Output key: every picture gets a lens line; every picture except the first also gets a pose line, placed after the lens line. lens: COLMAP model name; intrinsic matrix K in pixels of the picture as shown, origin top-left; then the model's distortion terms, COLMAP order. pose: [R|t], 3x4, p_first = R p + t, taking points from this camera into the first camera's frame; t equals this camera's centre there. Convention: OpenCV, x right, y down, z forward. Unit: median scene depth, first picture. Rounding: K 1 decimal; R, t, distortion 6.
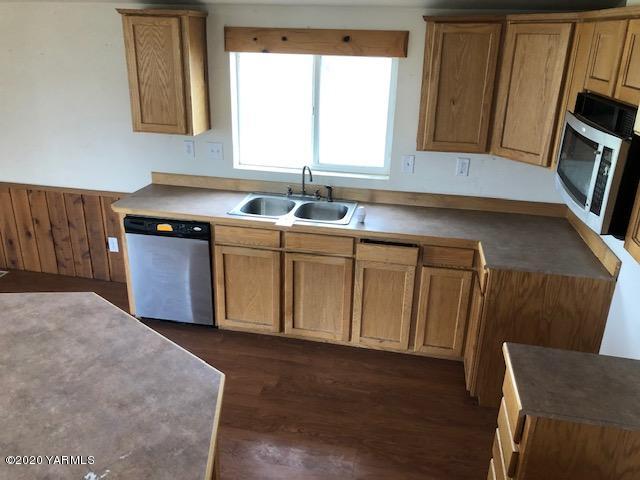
lens RADIAL K [[524.5, 0, 320.0], [0, 524.5, 240.0], [0, 0, 1]] dist [-0.011561, -0.006499]
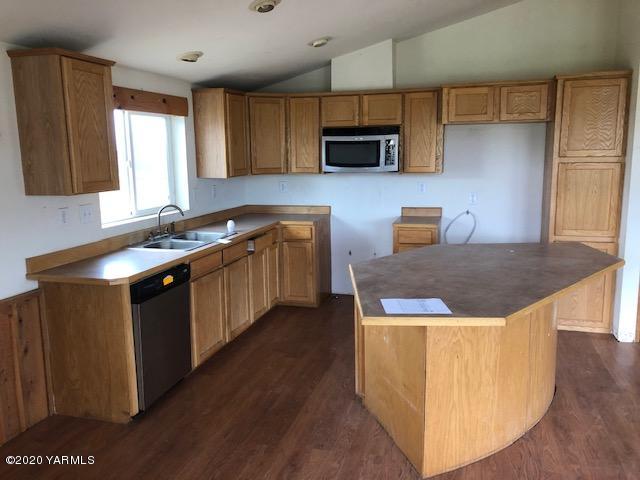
lens RADIAL K [[524.5, 0, 320.0], [0, 524.5, 240.0], [0, 0, 1]] dist [-0.011561, -0.006499]
pose [[0.072656, -0.192483, 0.978607, -1.179016], [0.375538, 0.914267, 0.151947, -0.129770], [-0.923955, 0.356464, 0.138712, 0.591646]]
